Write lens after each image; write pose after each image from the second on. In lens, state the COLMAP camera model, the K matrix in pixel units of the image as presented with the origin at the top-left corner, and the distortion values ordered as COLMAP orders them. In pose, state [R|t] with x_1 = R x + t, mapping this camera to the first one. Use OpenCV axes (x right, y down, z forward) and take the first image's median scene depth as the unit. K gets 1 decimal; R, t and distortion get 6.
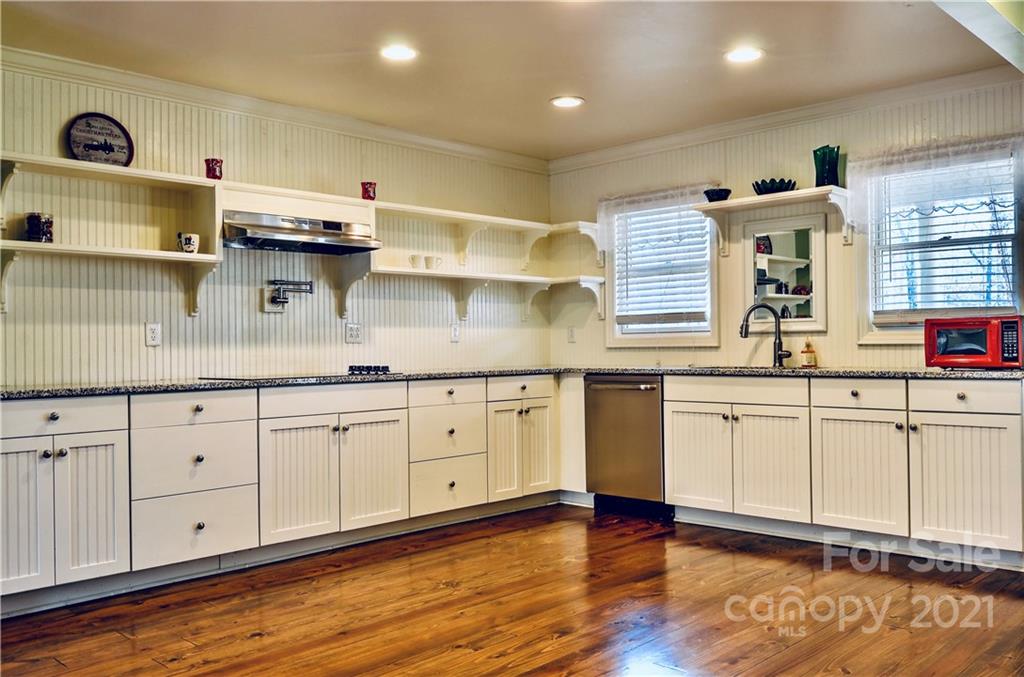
lens RADIAL K [[879.8, 0, 512.0], [0, 879.8, 338.5], [0, 0, 1]] dist [0.005809, 0.001071]
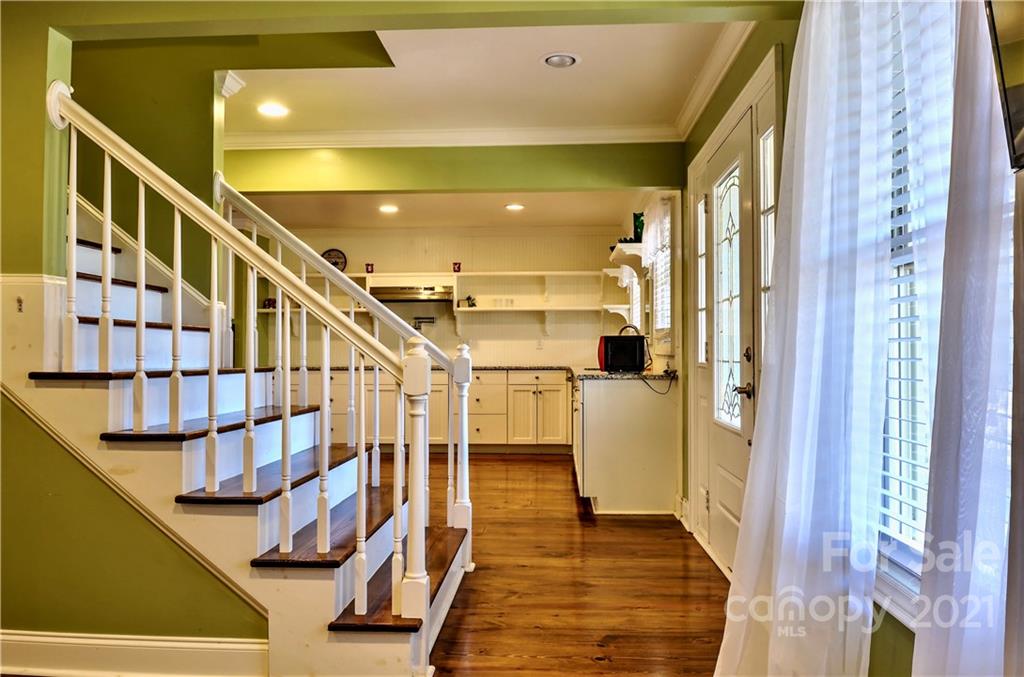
lens RADIAL K [[752.9, 0, 512.0], [0, 752.9, 338.5], [0, 0, 1]] dist [0.031848, -0.068995]
pose [[0.656137, 0.001455, -0.754641, 1.063143], [0.000167, 0.999998, 0.002074, -0.020397], [0.754642, -0.001487, 0.656135, 0.043079]]
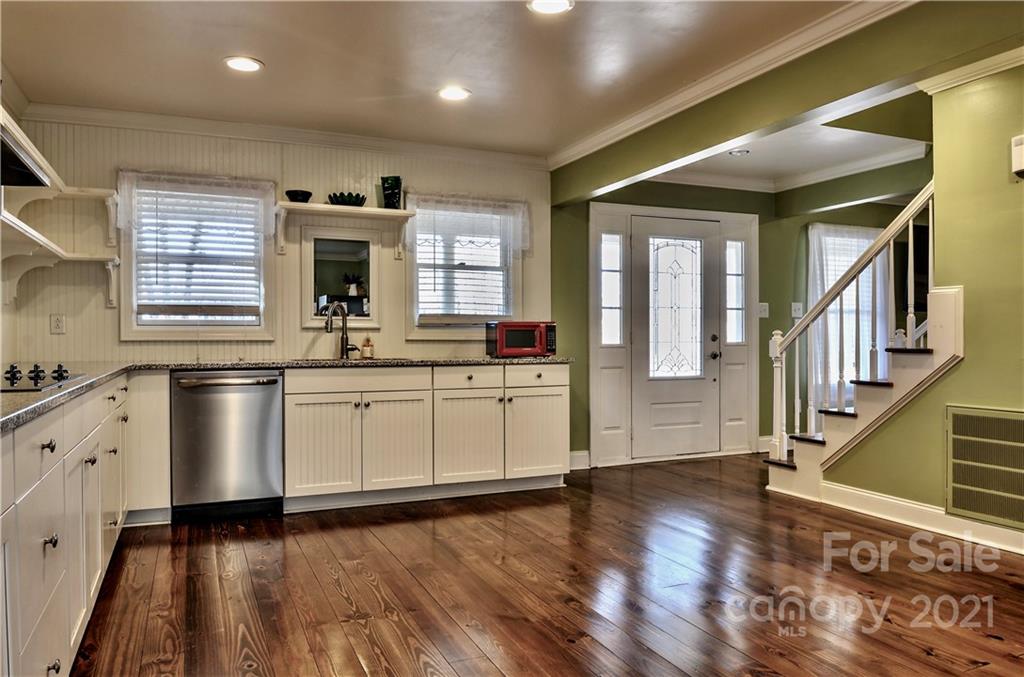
lens RADIAL K [[736.7, 0, 512.0], [0, 736.7, 338.5], [0, 0, 1]] dist [-0.007570, -0.000961]
pose [[0.380170, 0.015061, 0.924794, -0.504022], [-0.011917, 0.999864, -0.011384, 0.014498], [-0.924840, -0.006693, 0.380298, 0.449436]]
